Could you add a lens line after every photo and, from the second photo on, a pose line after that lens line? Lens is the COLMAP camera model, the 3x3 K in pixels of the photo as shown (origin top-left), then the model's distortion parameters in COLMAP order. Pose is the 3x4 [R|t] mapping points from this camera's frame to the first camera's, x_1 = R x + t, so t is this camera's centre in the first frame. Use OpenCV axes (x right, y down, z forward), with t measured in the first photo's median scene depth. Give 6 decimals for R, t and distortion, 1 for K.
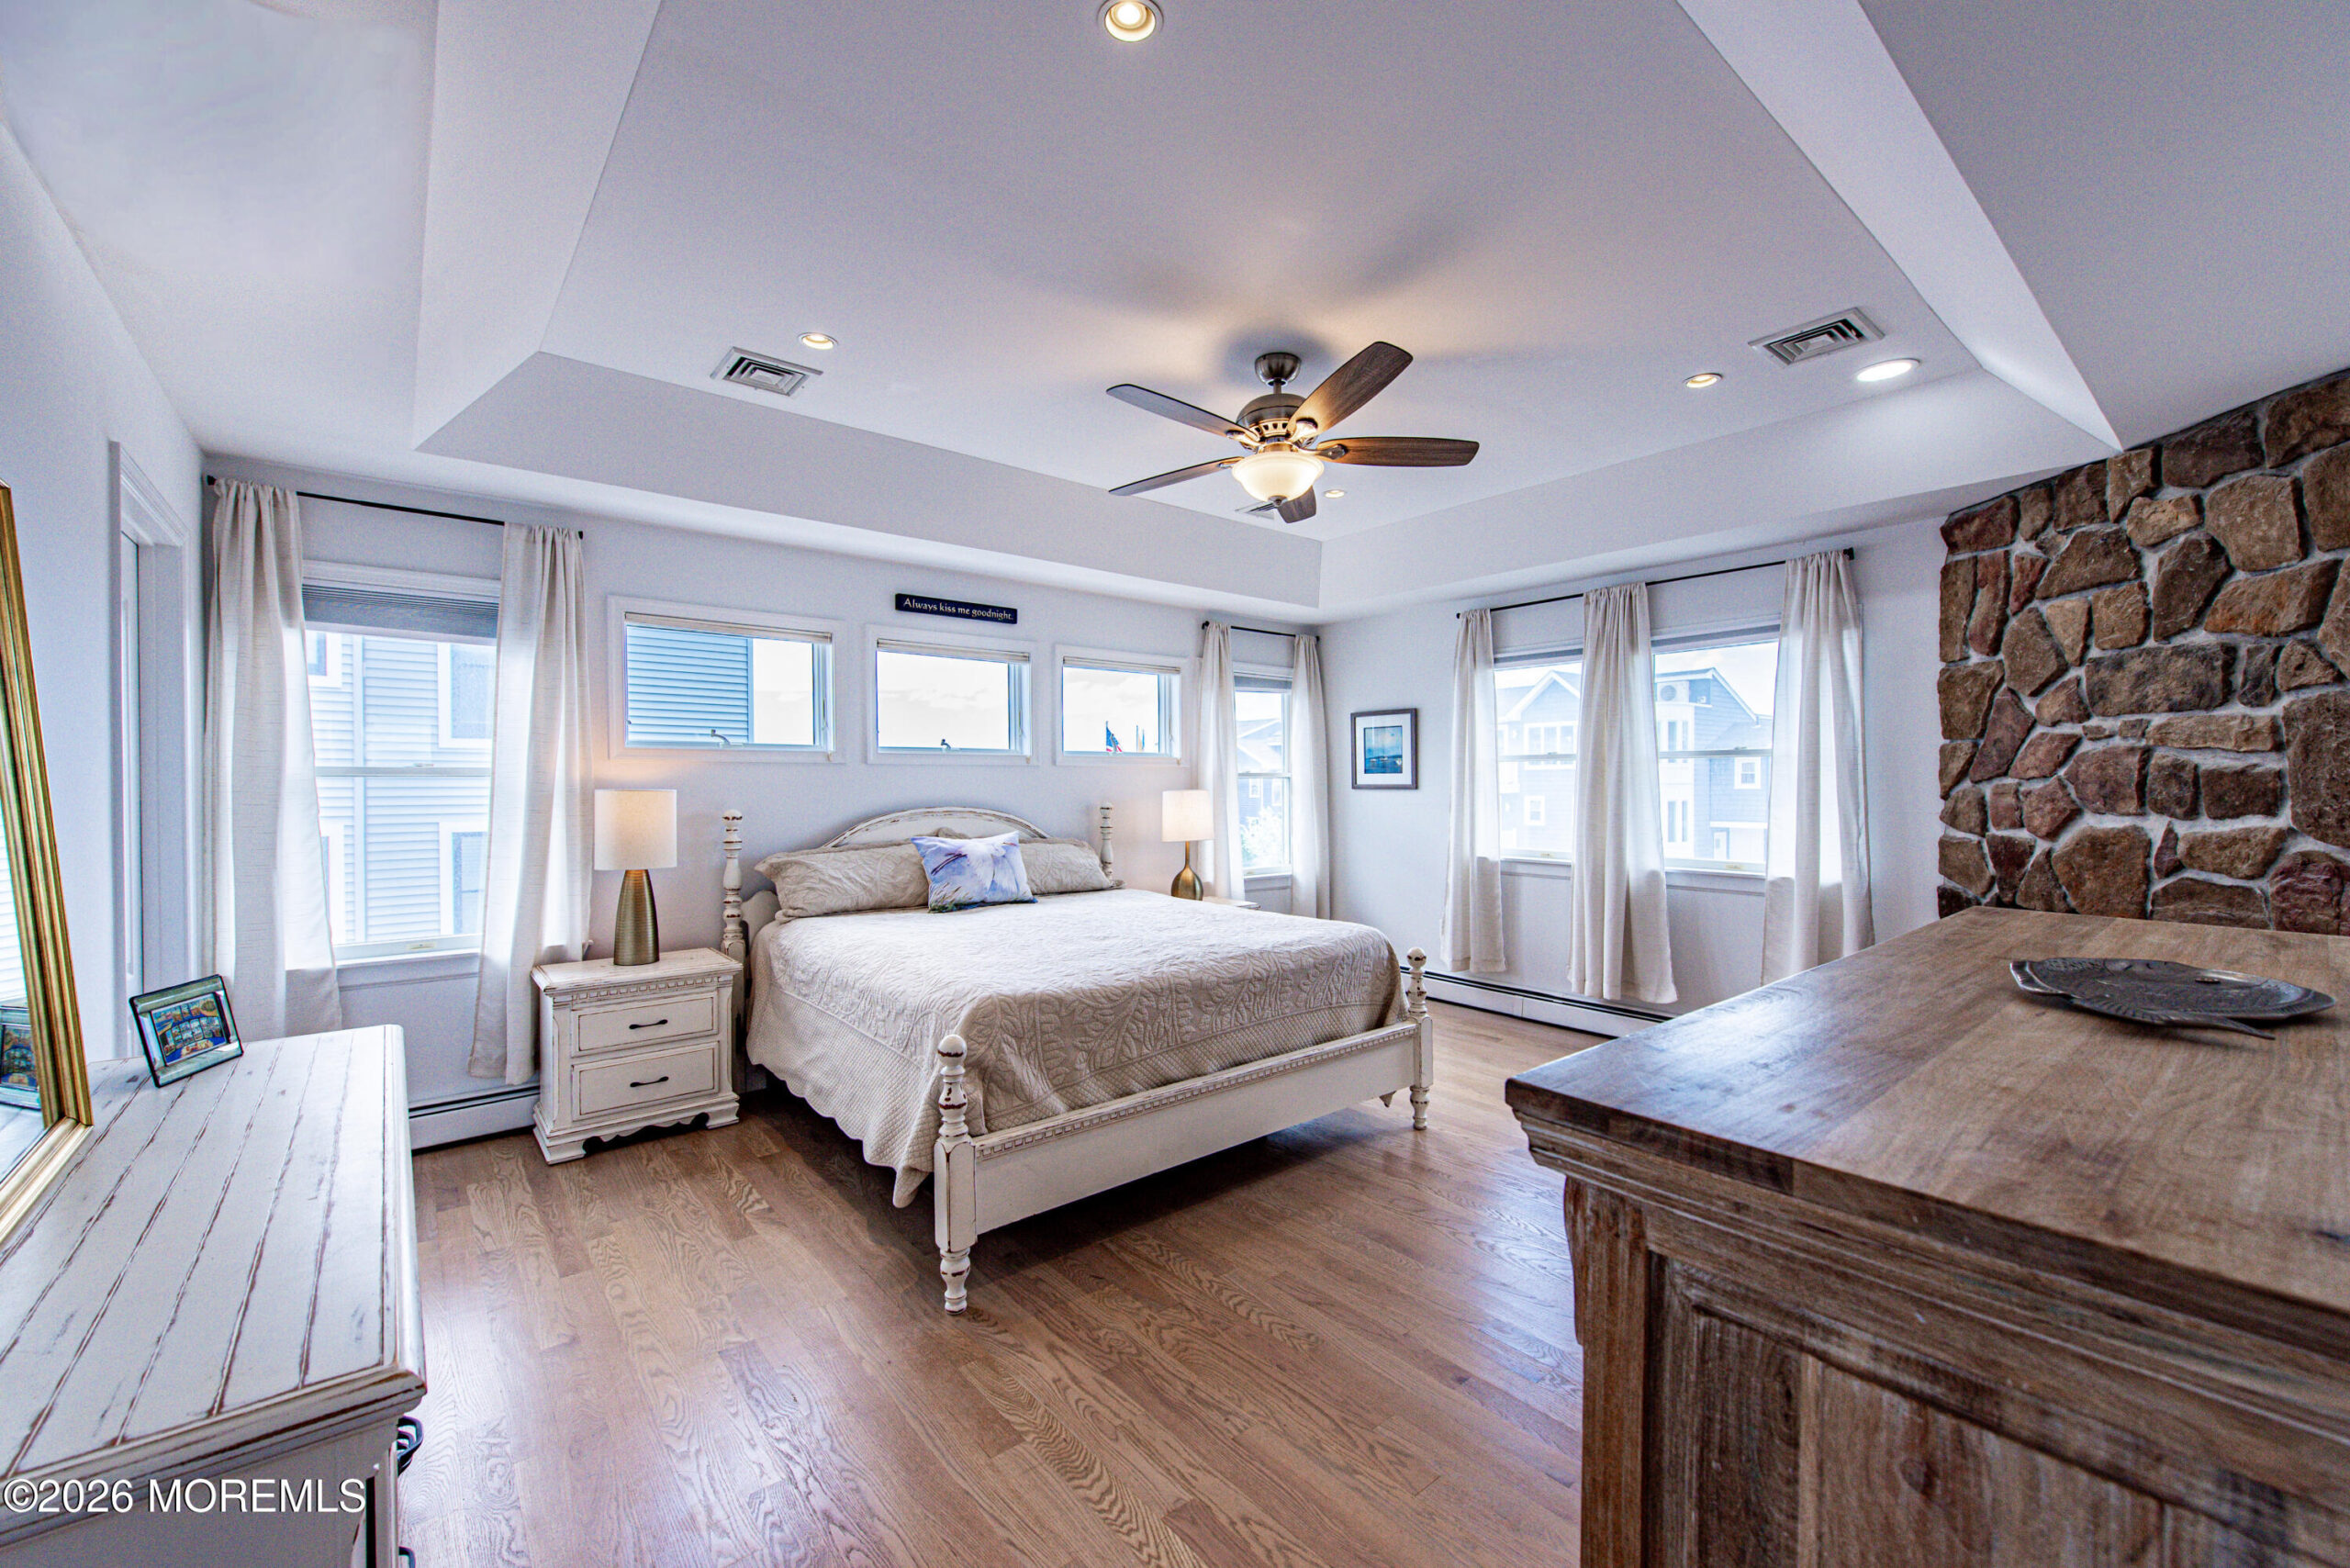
lens RADIAL K [[914.6, 0, 1173.1], [0, 914.6, 795.4], [0, 0, 1]] dist [0.007417, -0.000794]
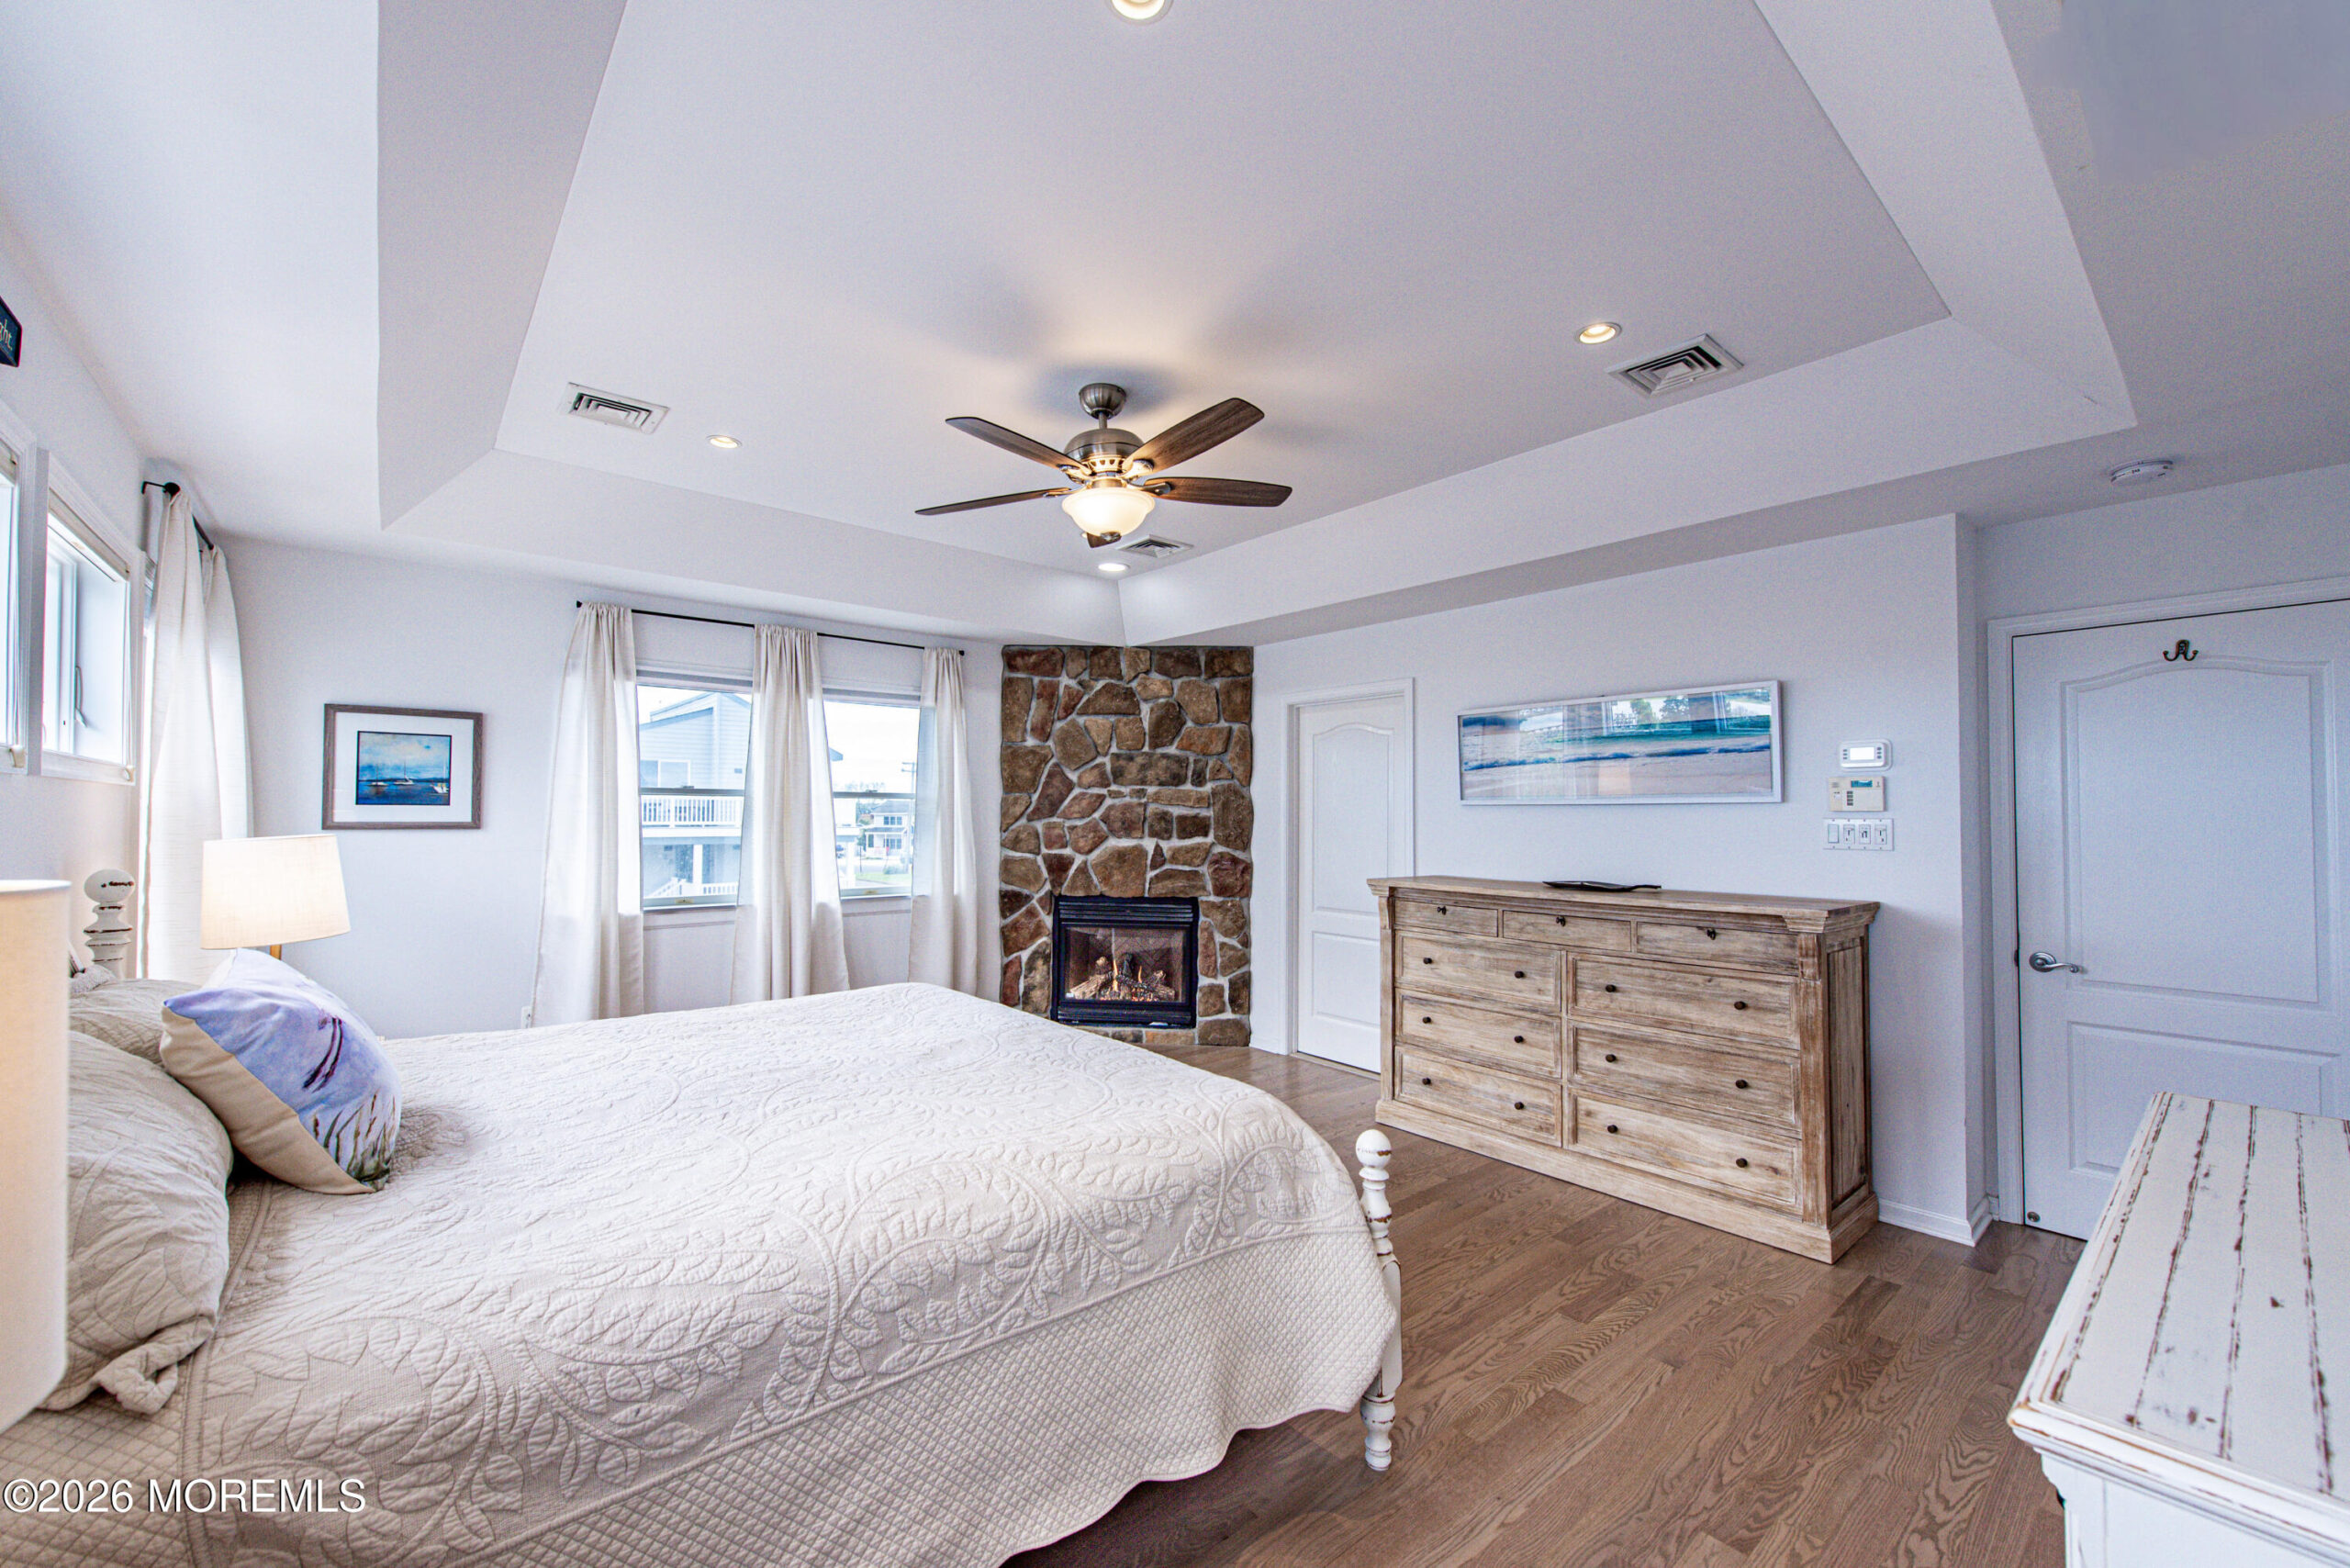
lens RADIAL K [[921.6, 0, 1164.0], [0, 921.6, 794.8], [0, 0, 1]] dist [-0.001239, -0.000459]
pose [[-0.003011, 0.026856, 0.999635, -0.586231], [0.010417, 0.999586, -0.026823, -0.011591], [-0.999941, 0.010332, -0.003290, 0.647581]]
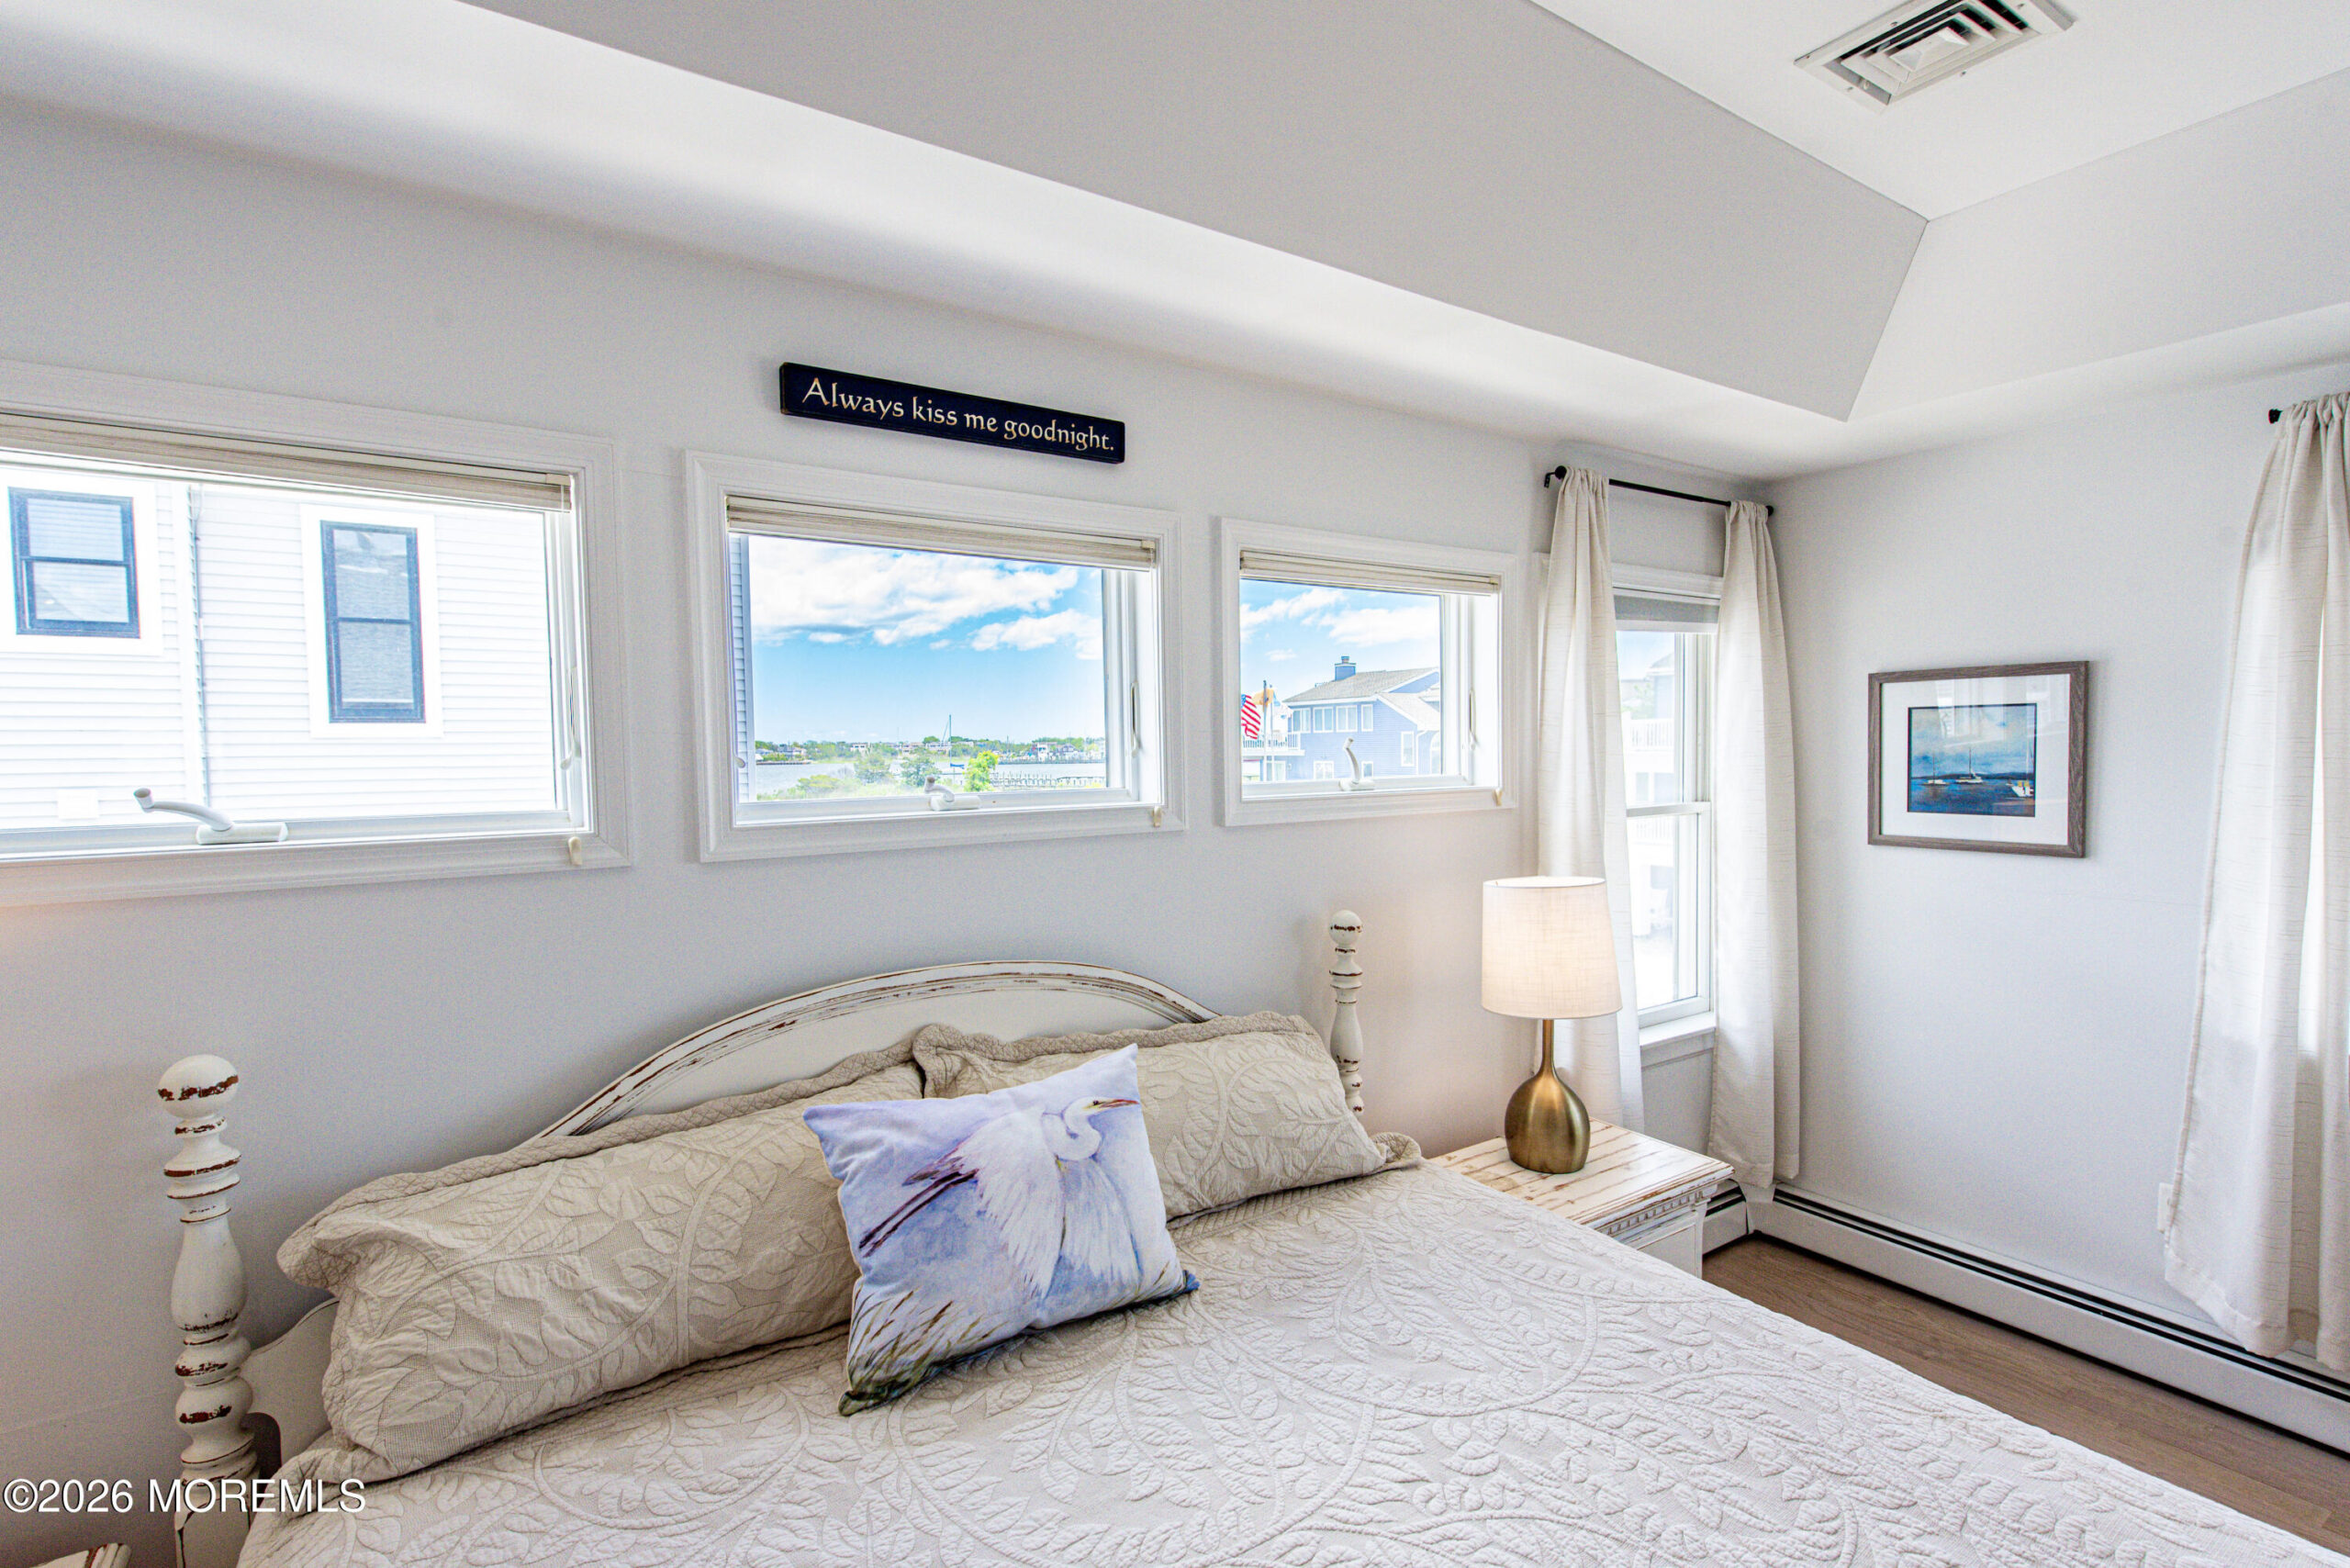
lens RADIAL K [[1081.2, 0, 1169.2], [0, 1081.2, 789.2], [0, 0, 1]] dist [-0.001797, -0.000701]
pose [[0.992818, -0.004245, -0.119557, -0.113176], [0.007582, 0.999594, 0.027470, -0.072943], [0.119391, -0.028179, 0.992447, 0.631421]]
